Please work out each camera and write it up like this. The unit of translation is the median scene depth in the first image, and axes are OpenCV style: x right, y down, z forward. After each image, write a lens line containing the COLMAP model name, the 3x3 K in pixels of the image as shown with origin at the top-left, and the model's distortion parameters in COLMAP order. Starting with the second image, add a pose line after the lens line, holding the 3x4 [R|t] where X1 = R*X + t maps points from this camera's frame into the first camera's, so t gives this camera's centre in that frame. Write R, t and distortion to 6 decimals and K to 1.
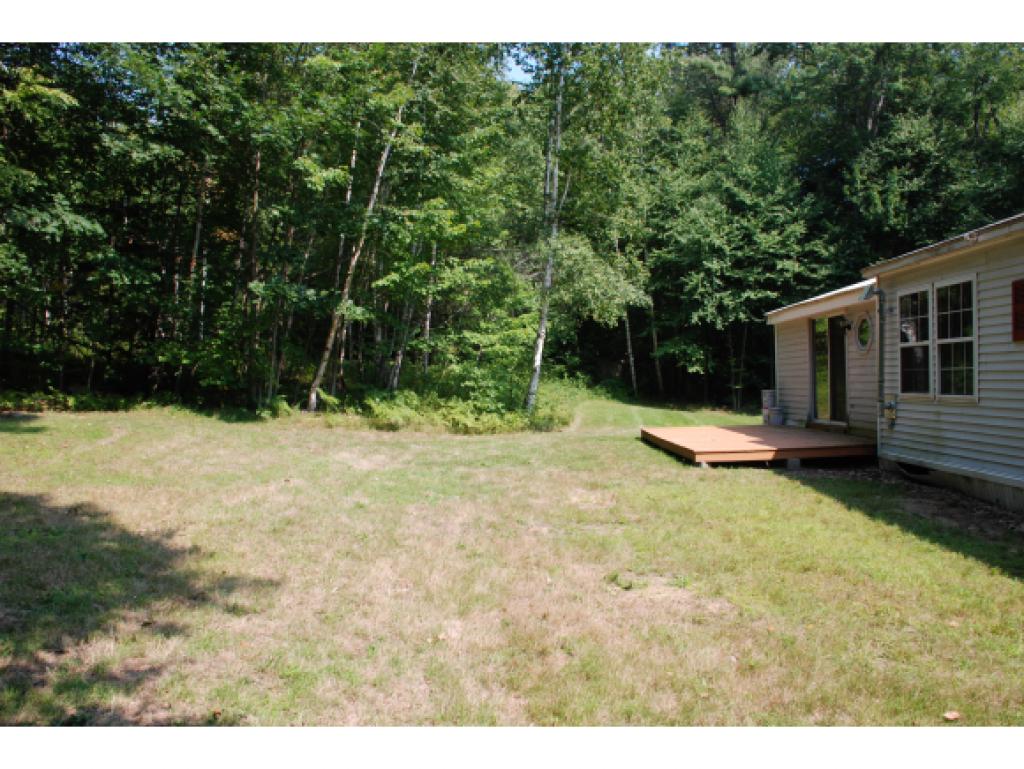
lens RADIAL K [[789.9, 0, 516.8], [0, 789.9, 399.5], [0, 0, 1]] dist [-0.150088, 0.099730]
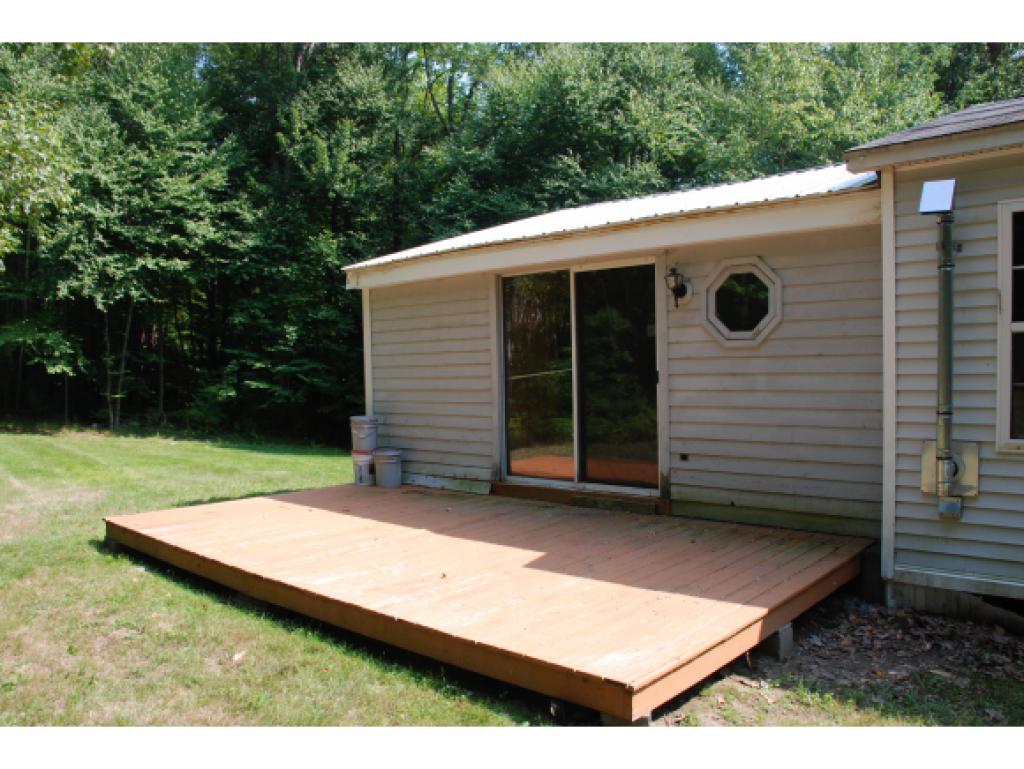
lens RADIAL K [[822.5, 0, 513.9], [0, 822.5, 403.5], [0, 0, 1]] dist [-0.075301, 0.010298]
pose [[0.692206, -0.007844, 0.721658, 0.005059], [0.008475, 0.999960, 0.002740, -0.008694], [-0.721651, 0.004219, 0.692245, 0.269101]]
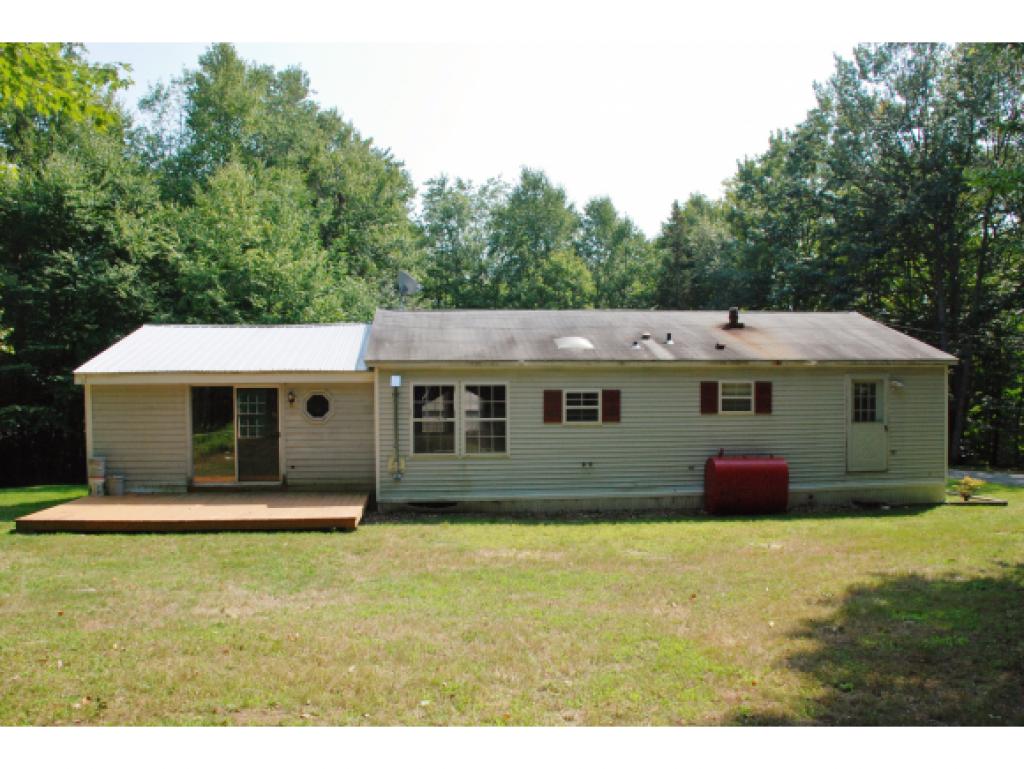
lens RADIAL K [[789.9, 0, 516.8], [0, 789.9, 399.5], [0, 0, 1]] dist [-0.150088, 0.099730]
pose [[-0.069611, 0.009032, 0.997533, -0.292806], [0.027583, 0.999594, -0.007126, -0.027841], [-0.997193, 0.027019, -0.069831, 0.274900]]
